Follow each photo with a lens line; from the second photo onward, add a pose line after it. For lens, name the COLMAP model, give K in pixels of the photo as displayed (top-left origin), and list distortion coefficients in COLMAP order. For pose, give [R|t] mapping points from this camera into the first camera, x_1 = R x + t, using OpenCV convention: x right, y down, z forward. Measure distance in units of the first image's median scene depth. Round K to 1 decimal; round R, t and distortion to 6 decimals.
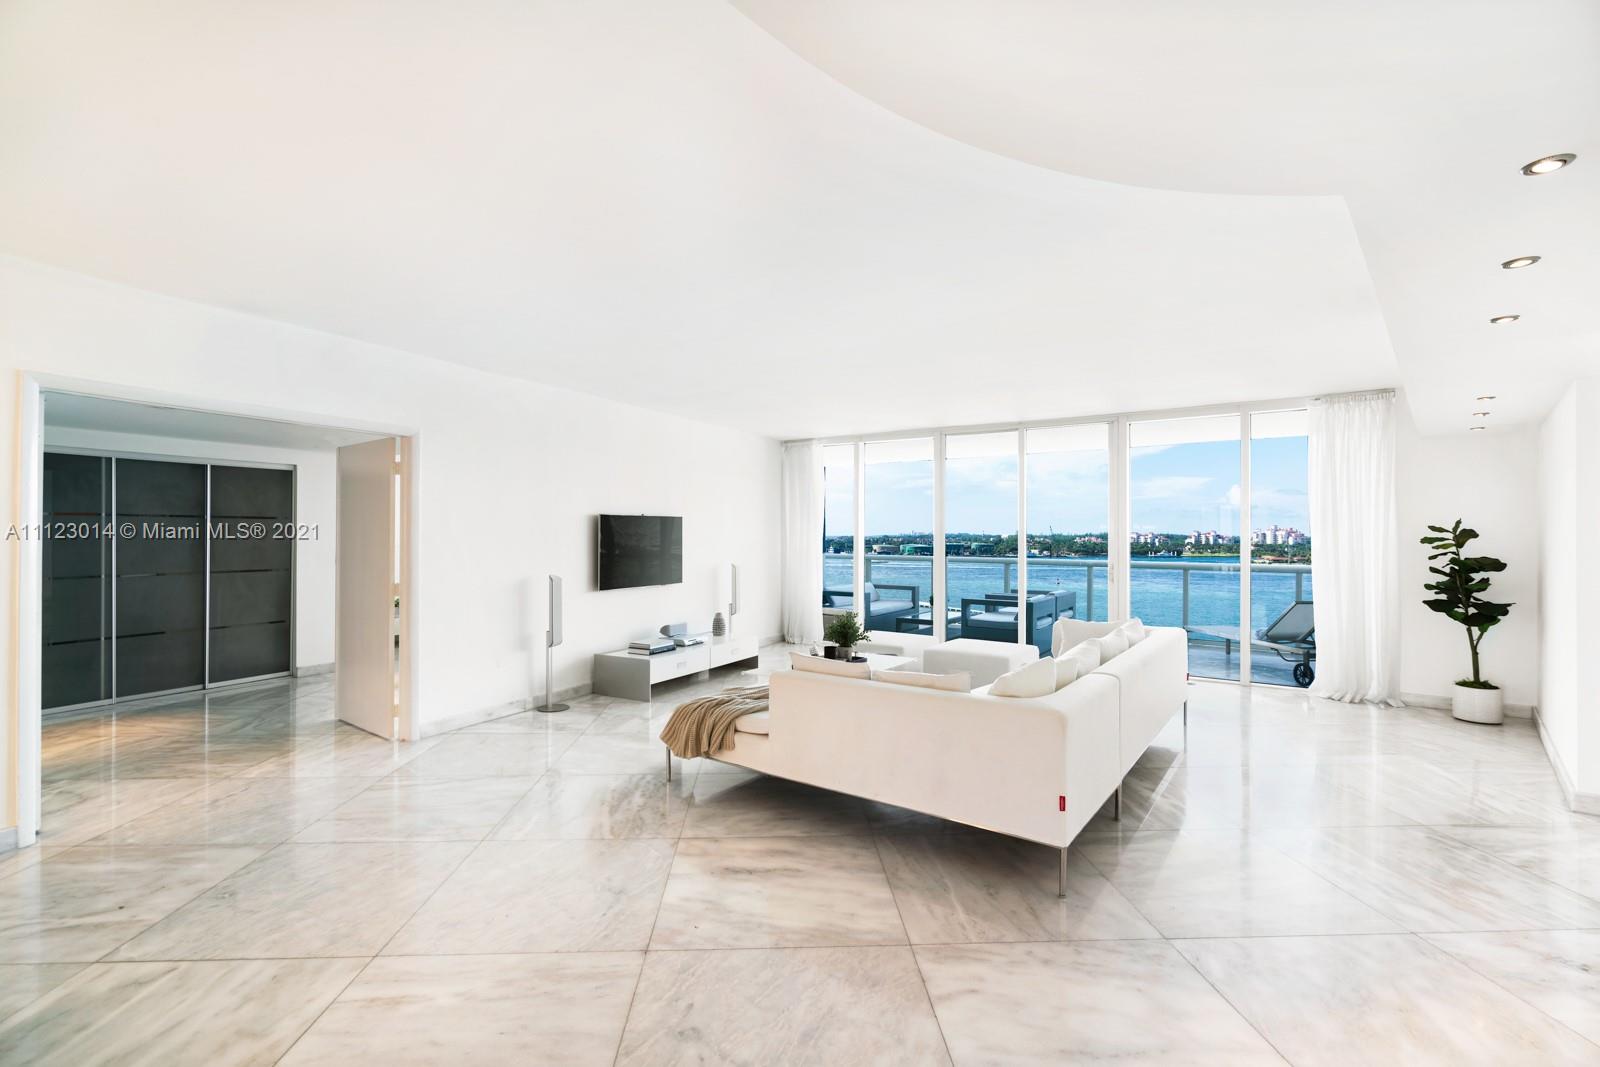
lens RADIAL K [[726.5, 0, 793.1], [0, 726.5, 534.1], [0, 0, 1]] dist [-0.004336, 0.004165]
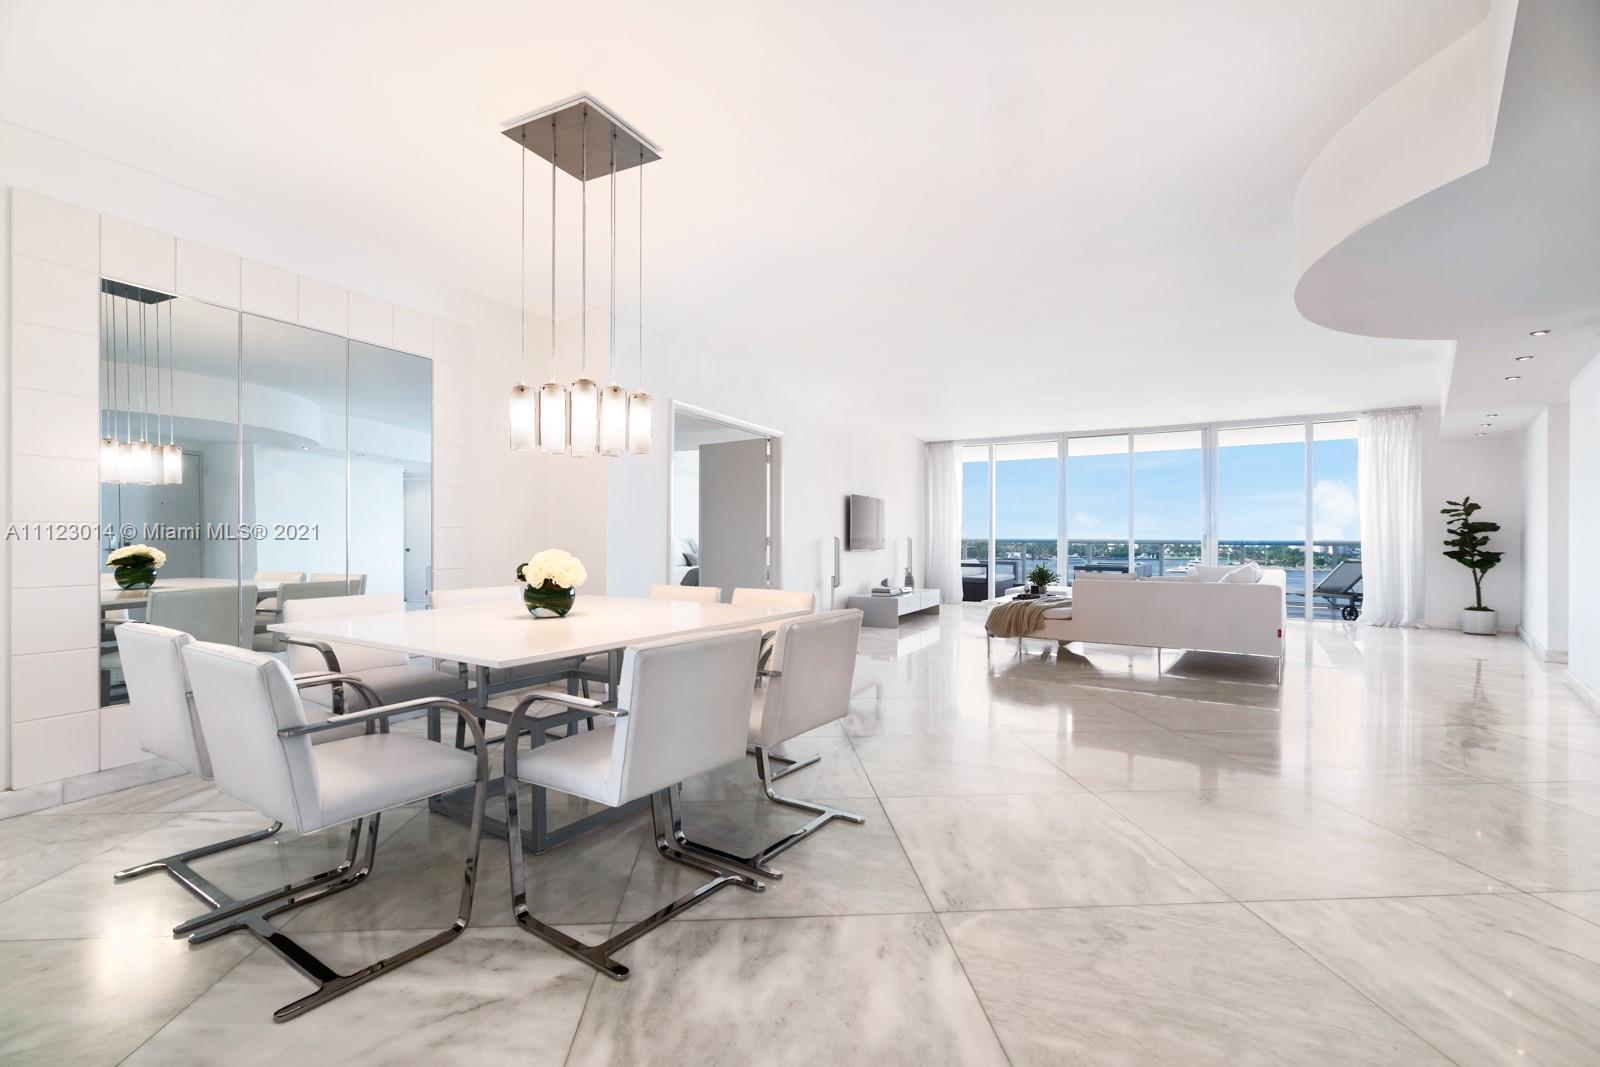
lens RADIAL K [[726.5, 0, 785.8], [0, 726.5, 538.7], [0, 0, 1]] dist [-0.004336, 0.004165]
pose [[0.999843, 0.000617, 0.017706, -0.488155], [-0.000645, 0.999999, 0.001567, 0.063311], [-0.017705, -0.001578, 0.999842, -0.444794]]
